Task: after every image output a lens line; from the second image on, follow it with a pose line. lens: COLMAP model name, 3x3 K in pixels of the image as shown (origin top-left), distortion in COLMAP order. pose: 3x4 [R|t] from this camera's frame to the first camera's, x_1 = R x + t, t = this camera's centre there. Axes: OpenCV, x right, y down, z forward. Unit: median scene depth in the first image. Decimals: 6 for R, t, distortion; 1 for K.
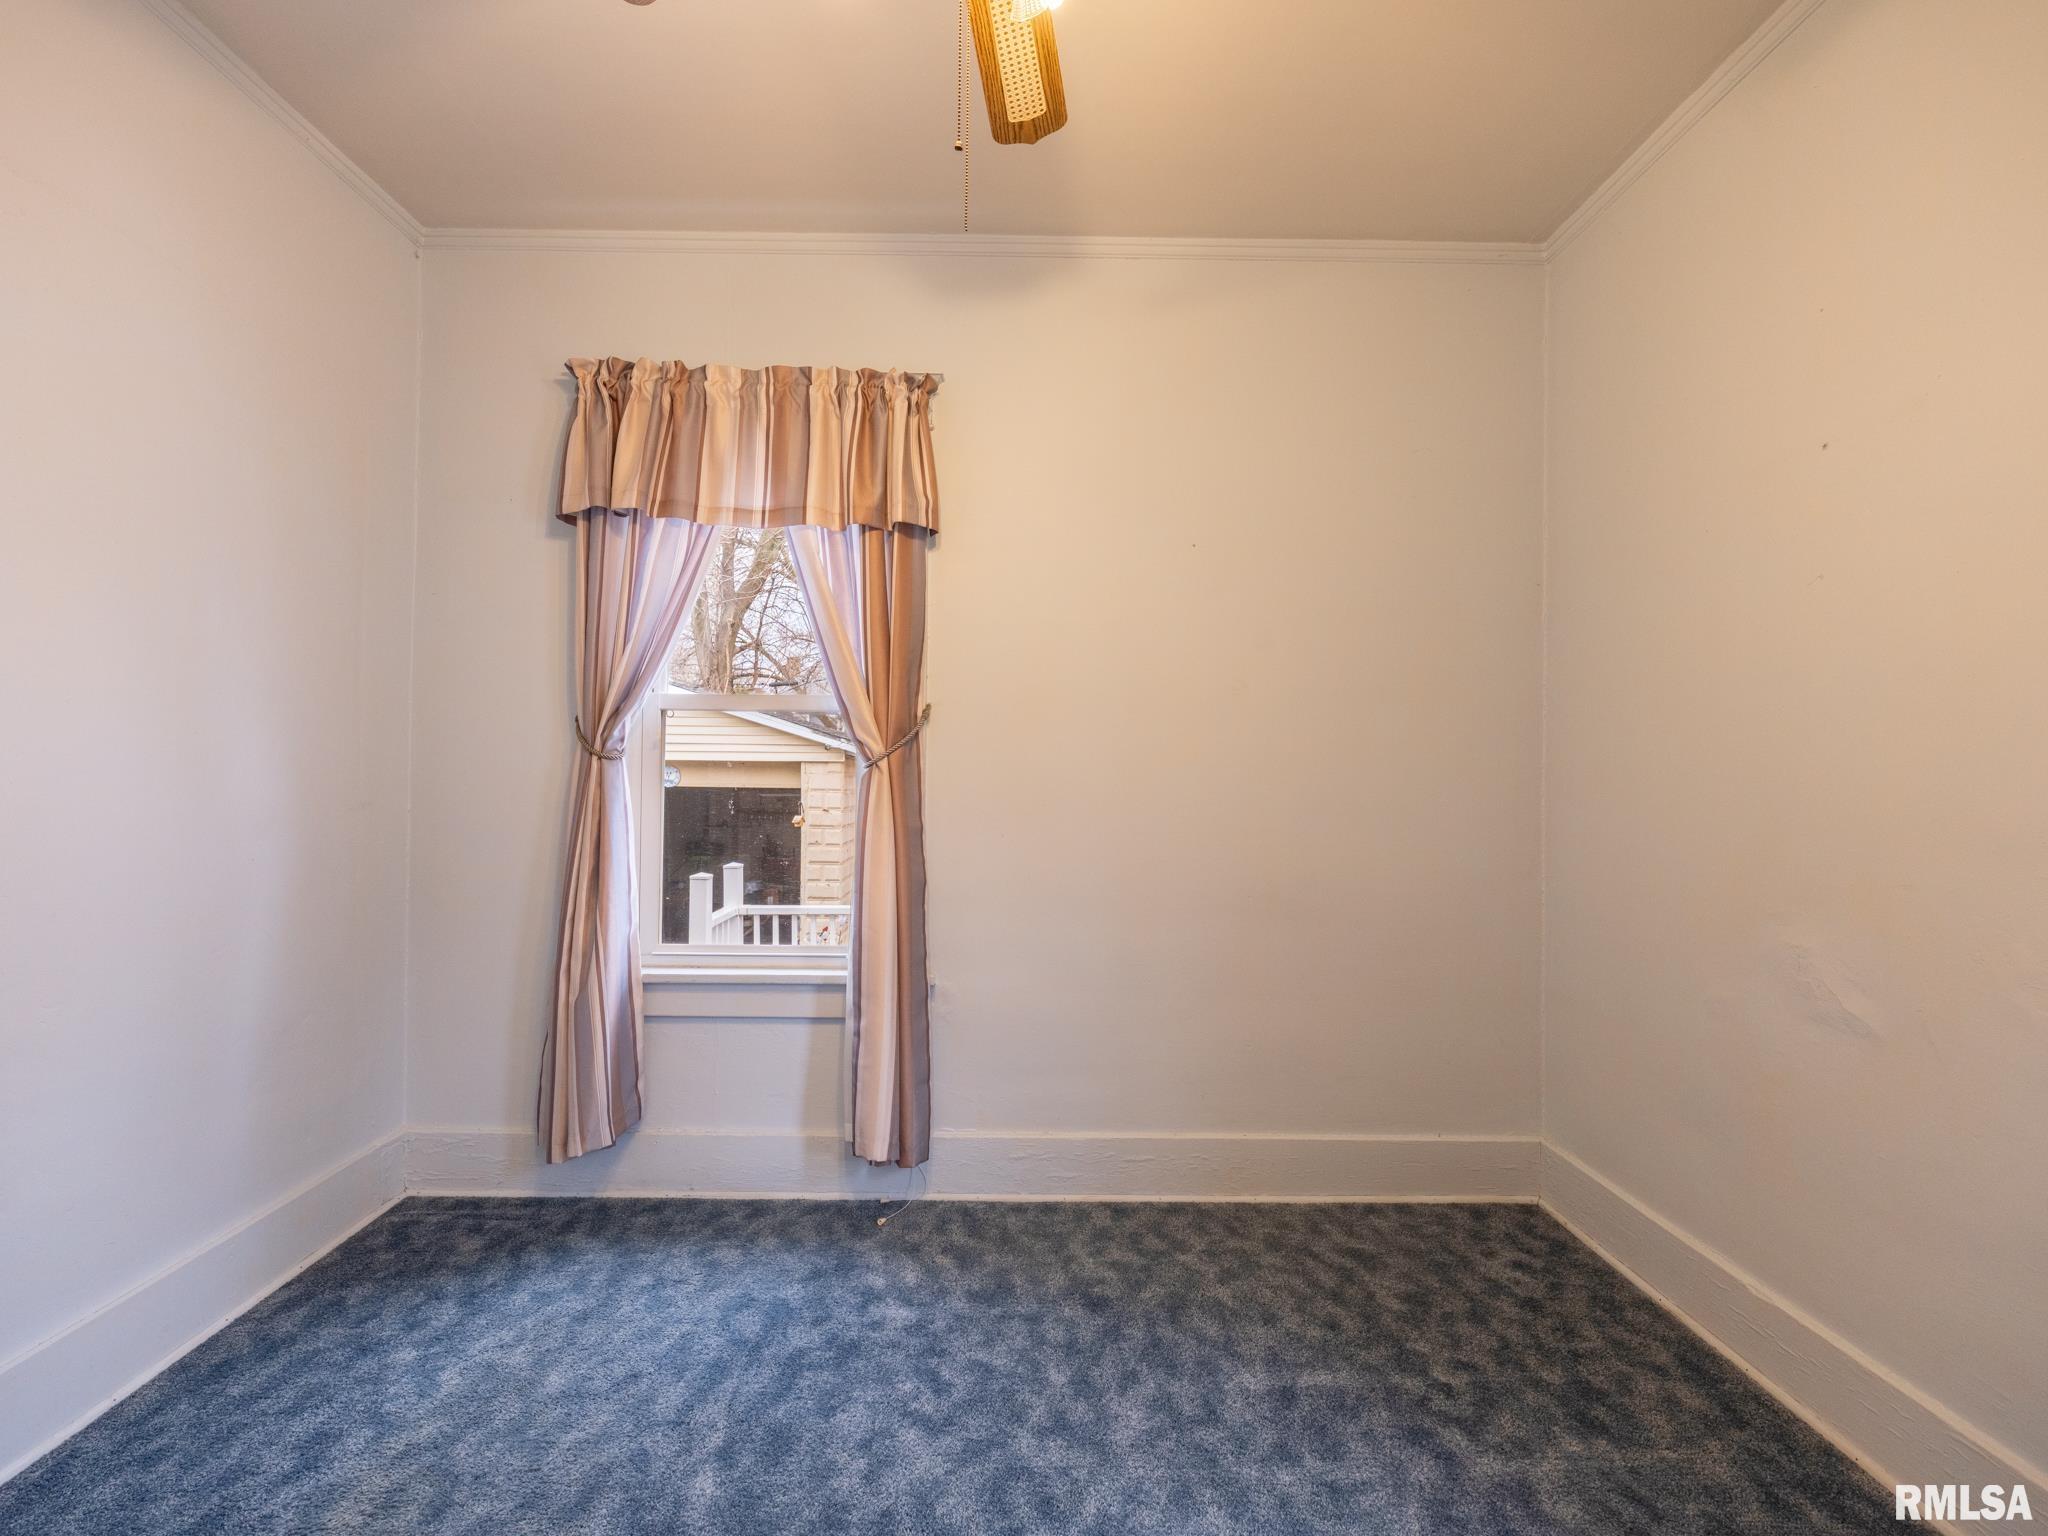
lens RADIAL K [[949.7, 0, 1022.7], [0, 949.7, 765.7], [0, 0, 1]] dist [-0.000430, 0.000293]
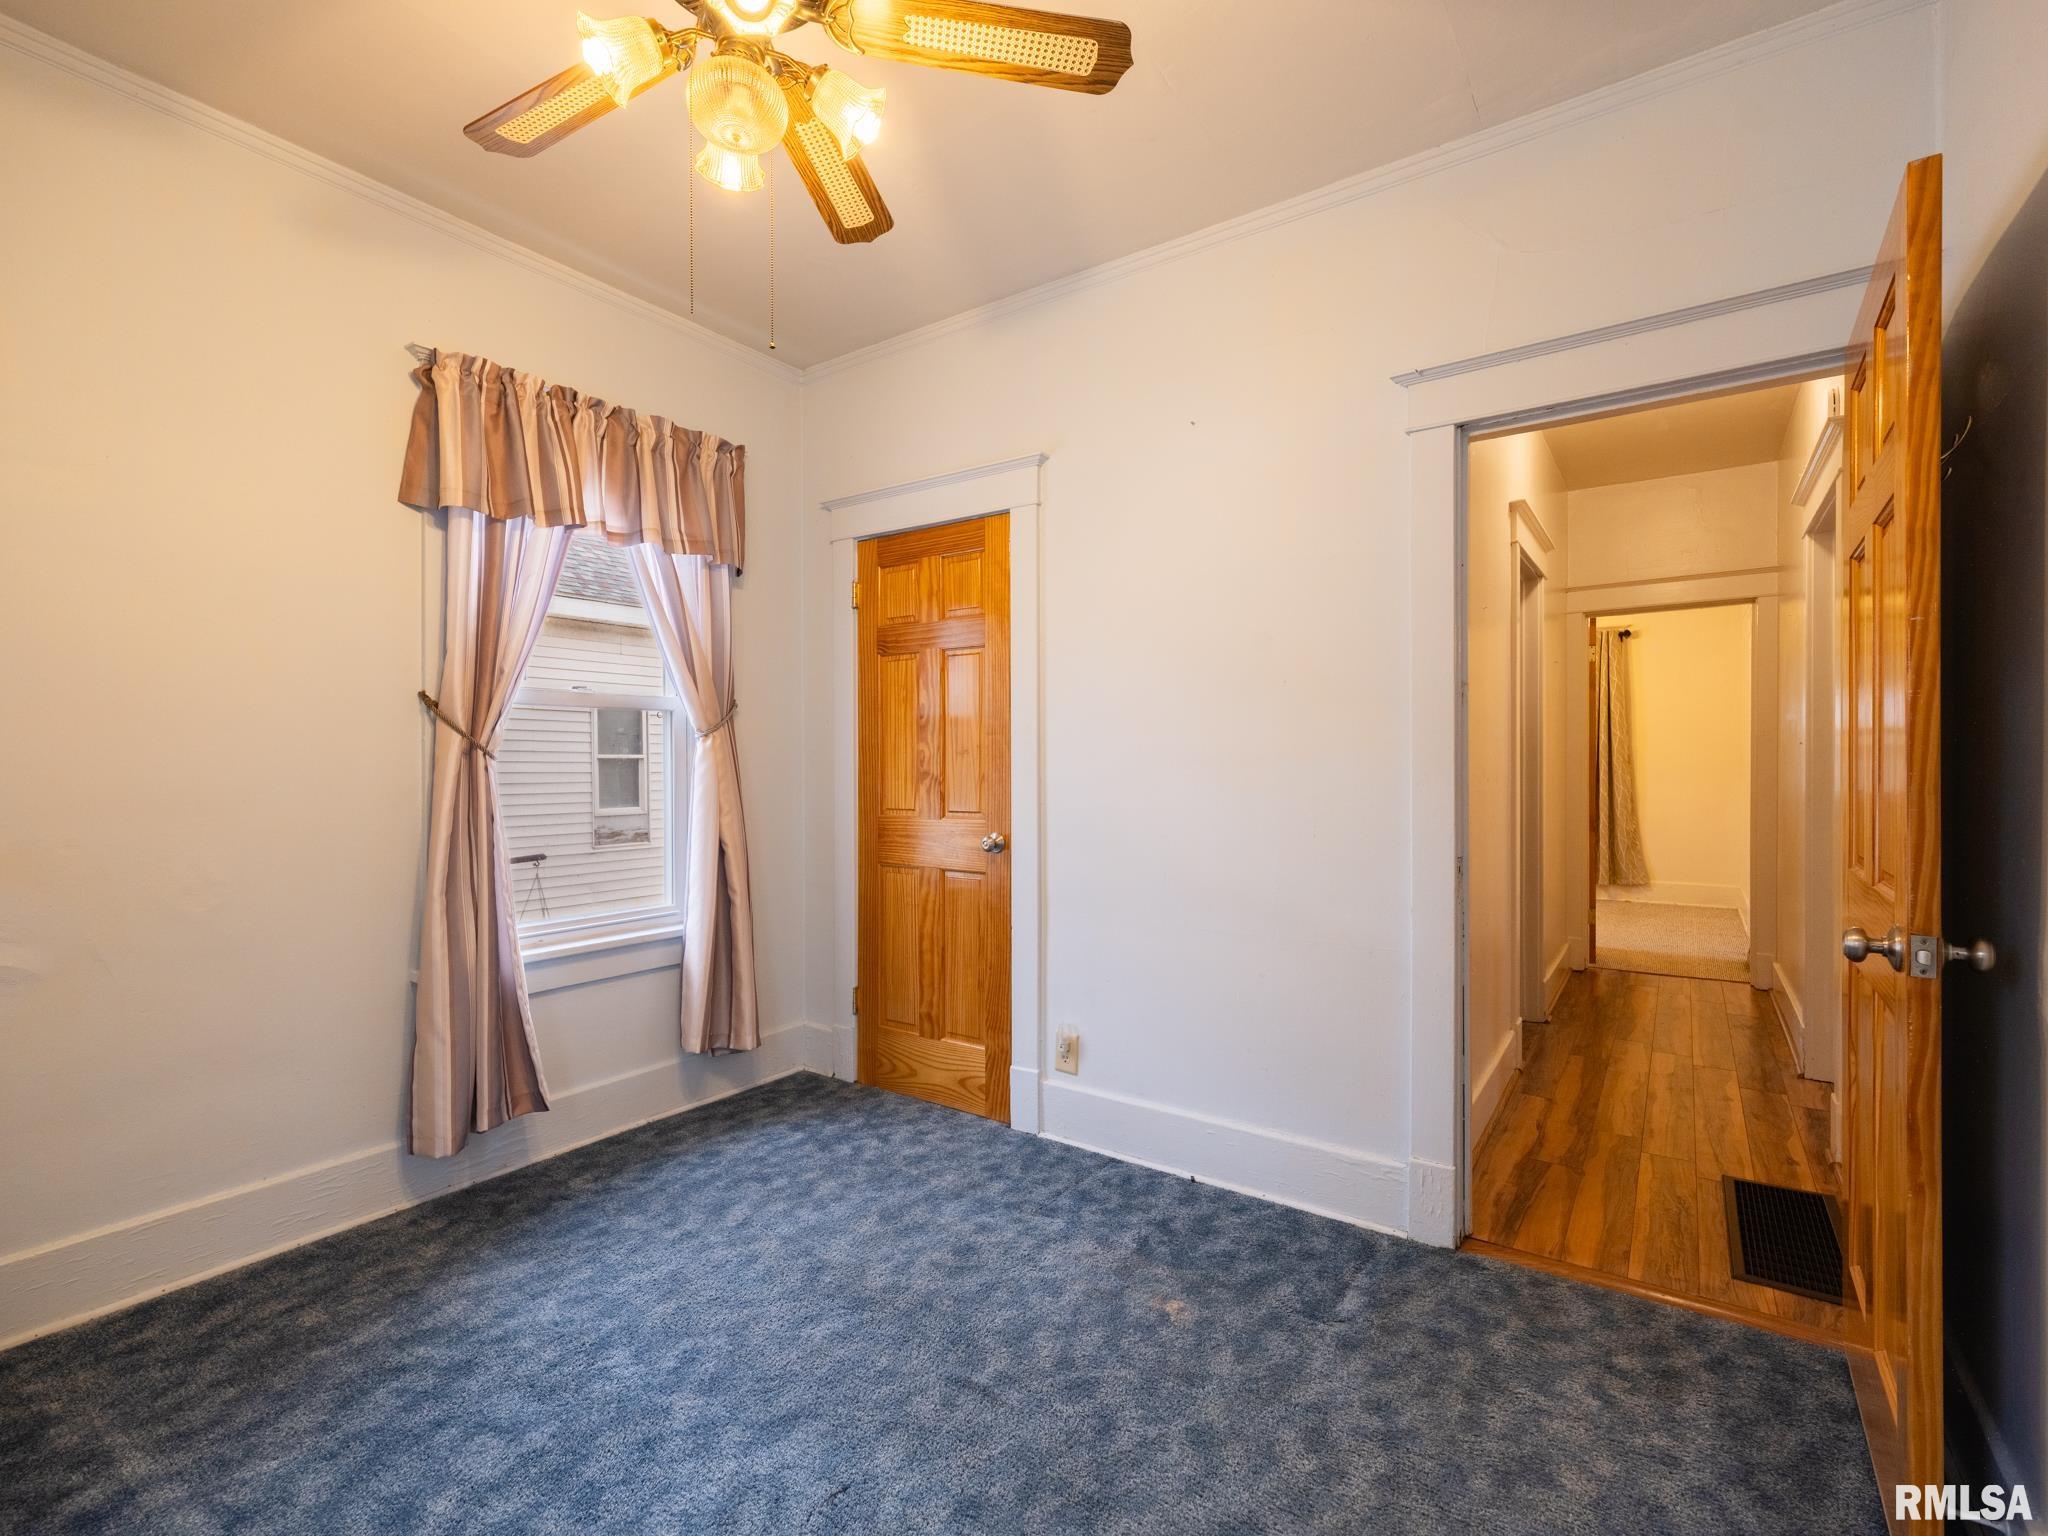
lens RADIAL K [[949.7, 0, 1038.4], [0, 949.7, 767.9], [0, 0, 1]] dist [-0.000430, 0.000293]
pose [[-0.842841, -0.005732, 0.538132, -1.183979], [-0.036664, 0.998232, -0.046791, 0.068771], [-0.536912, -0.059167, -0.841561, 2.176071]]
